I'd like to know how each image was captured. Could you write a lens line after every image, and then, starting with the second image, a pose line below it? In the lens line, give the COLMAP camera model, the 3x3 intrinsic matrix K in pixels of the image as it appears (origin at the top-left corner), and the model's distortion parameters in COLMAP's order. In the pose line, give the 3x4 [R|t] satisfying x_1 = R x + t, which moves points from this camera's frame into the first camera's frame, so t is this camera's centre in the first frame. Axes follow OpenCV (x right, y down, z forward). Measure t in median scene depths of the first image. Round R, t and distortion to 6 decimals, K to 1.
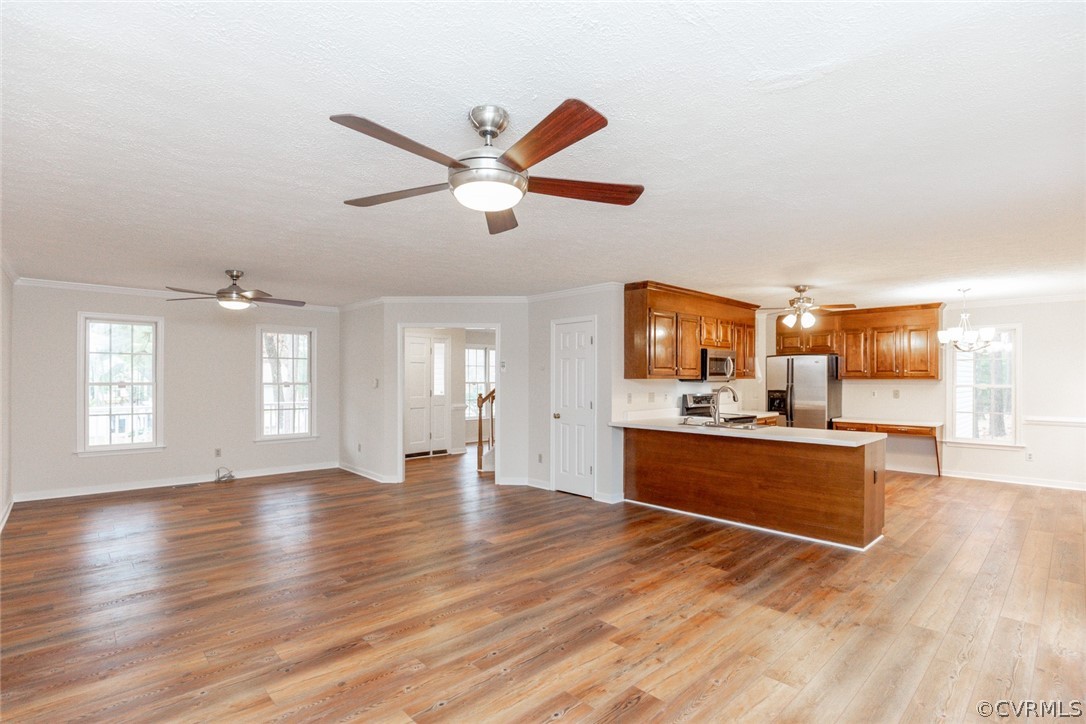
lens RADIAL K [[502.0, 0, 539.1], [0, 502.0, 369.5], [0, 0, 1]] dist [-0.026440, 0.001636]
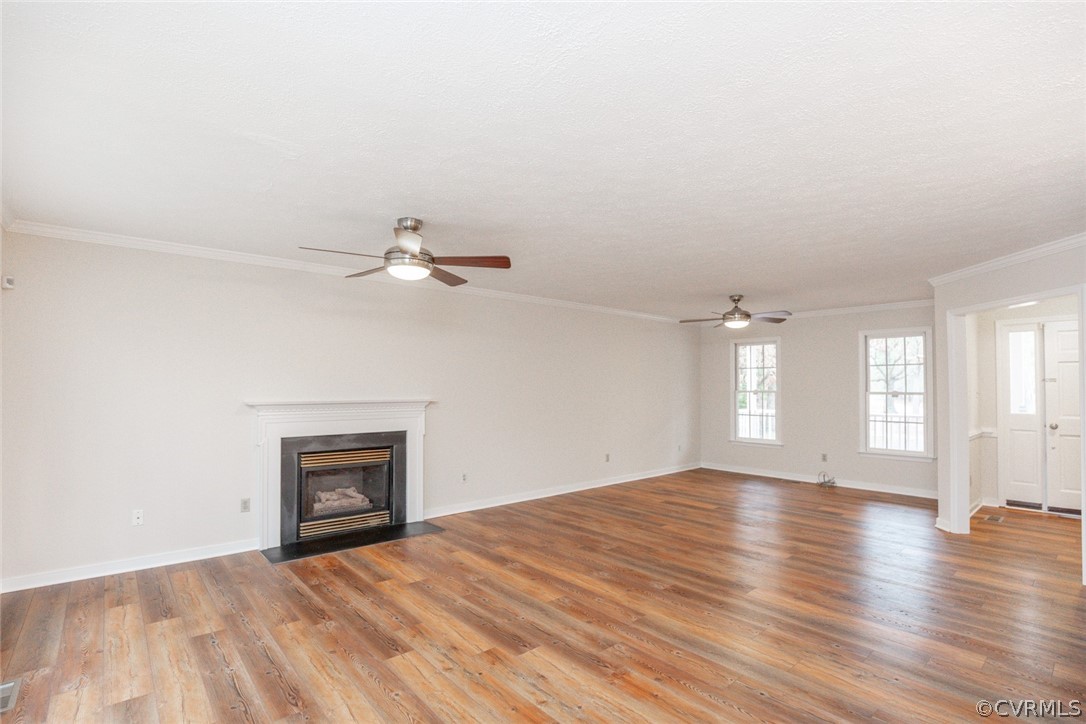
lens RADIAL K [[502.0, 0, 539.1], [0, 502.0, 369.5], [0, 0, 1]] dist [-0.026440, 0.001636]
pose [[-0.013303, -0.037504, -0.999208, 0.577579], [0.014675, 0.999181, -0.037698, 0.015101], [0.999804, -0.015165, -0.012742, 0.557484]]
